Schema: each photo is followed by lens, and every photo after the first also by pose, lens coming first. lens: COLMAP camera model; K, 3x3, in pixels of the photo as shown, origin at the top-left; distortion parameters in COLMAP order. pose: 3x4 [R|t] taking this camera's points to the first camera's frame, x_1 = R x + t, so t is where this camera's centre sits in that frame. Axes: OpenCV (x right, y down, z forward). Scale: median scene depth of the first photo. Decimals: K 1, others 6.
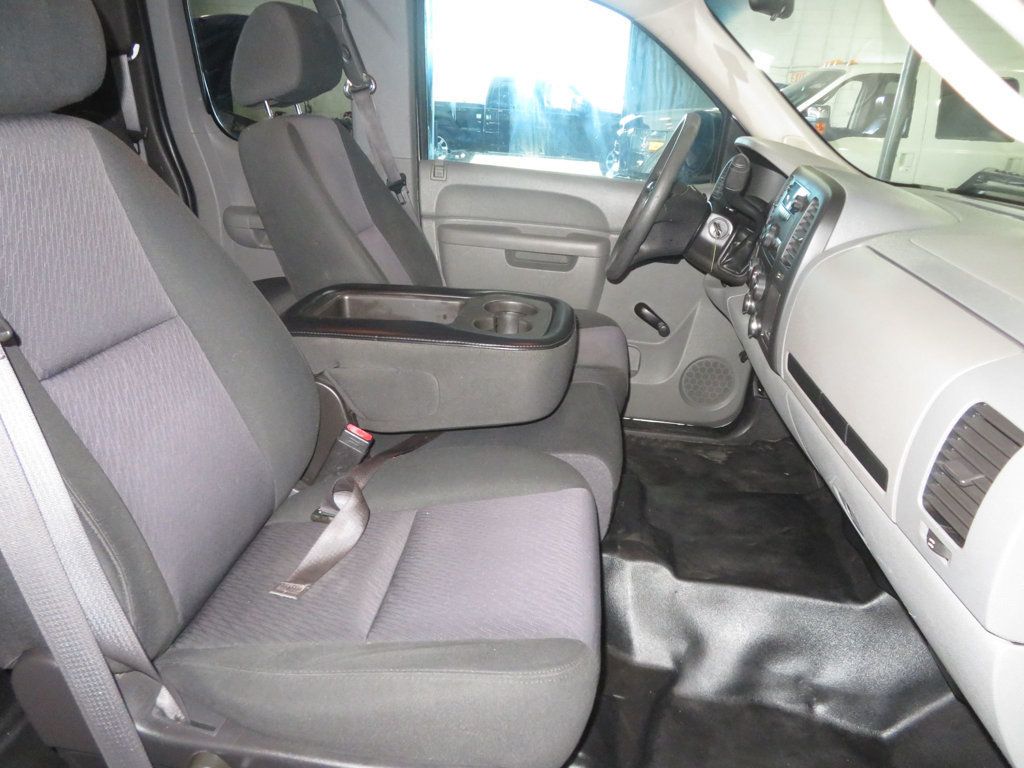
lens RADIAL K [[726.1, 0, 513.3], [0, 726.1, 377.0], [0, 0, 1]] dist [-0.010314, -0.002727]
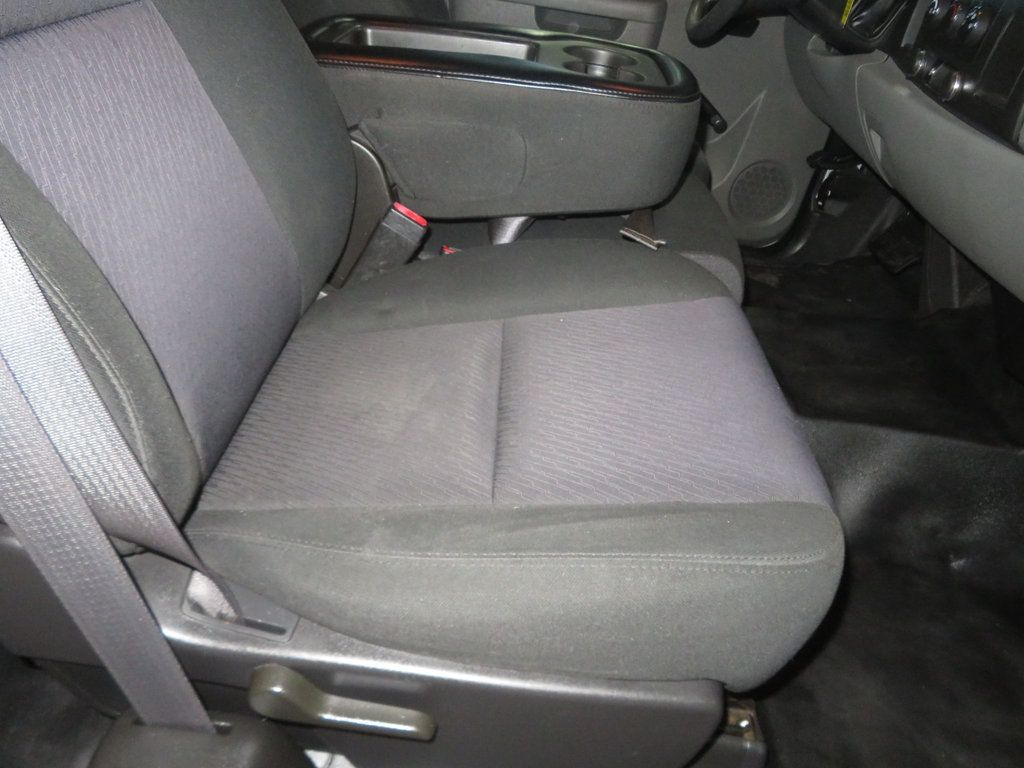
lens RADIAL K [[736.2, 0, 515.3], [0, 736.2, 380.5], [0, 0, 1]] dist [-0.003685, -0.001048]
pose [[0.996072, 0.018357, 0.086623, -0.128894], [-0.037822, 0.972747, 0.228762, 0.050620], [-0.080063, -0.231140, 0.969621, 0.187716]]
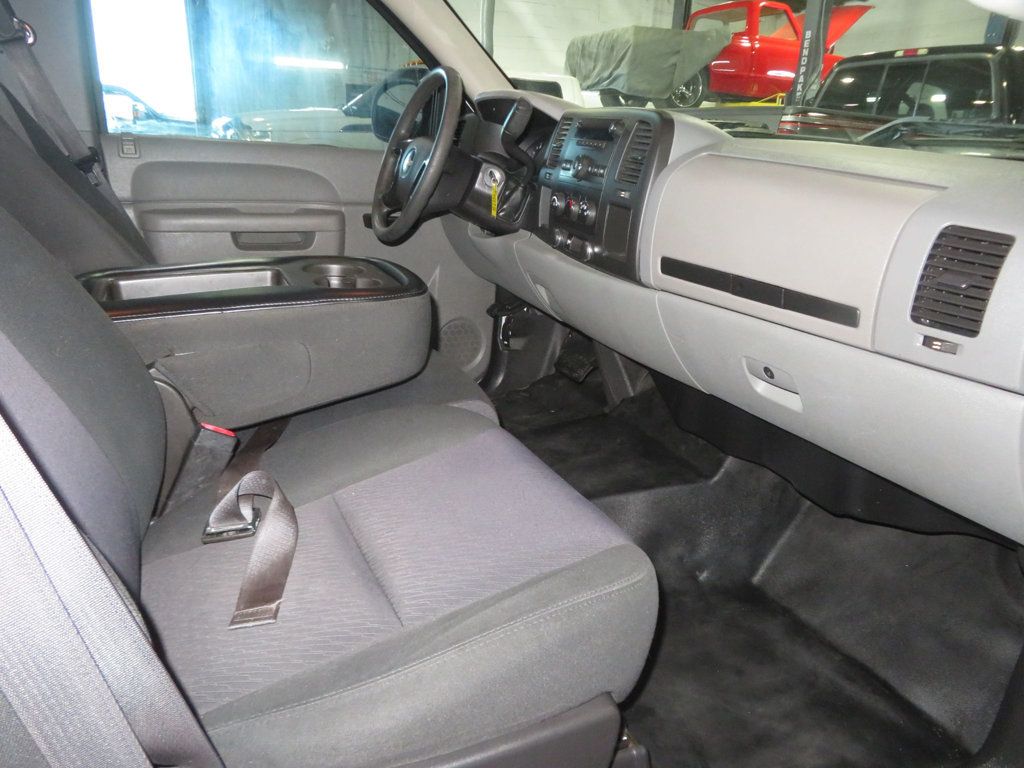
lens RADIAL K [[724.2, 0, 514.6], [0, 724.2, 377.0], [0, 0, 1]] dist [-0.013630, 0.002036]
pose [[0.856503, -0.183331, 0.482486, -0.234598], [0.187234, 0.981478, 0.040560, 0.036864], [-0.480985, 0.055598, 0.874964, 0.101436]]
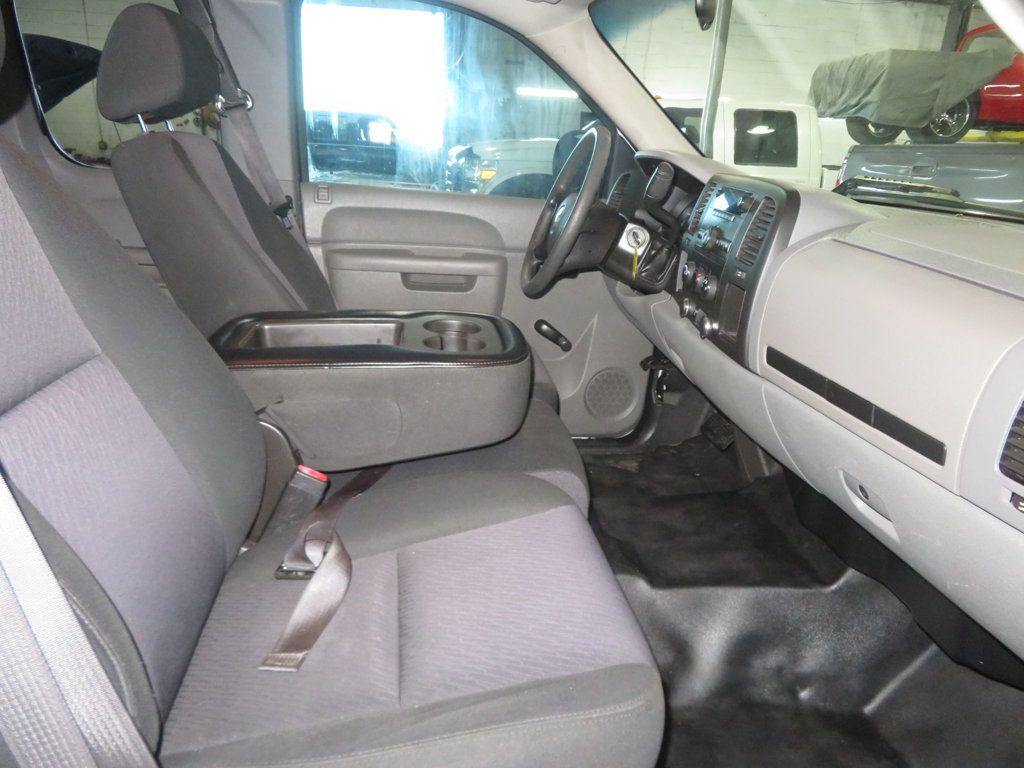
lens RADIAL K [[726.1, 0, 513.3], [0, 726.1, 377.0], [0, 0, 1]] dist [-0.010314, -0.002727]
pose [[0.972047, -0.077133, 0.221755, -0.123210], [0.086239, 0.995771, -0.031660, 0.006590], [-0.218375, 0.049899, 0.974588, 0.055284]]
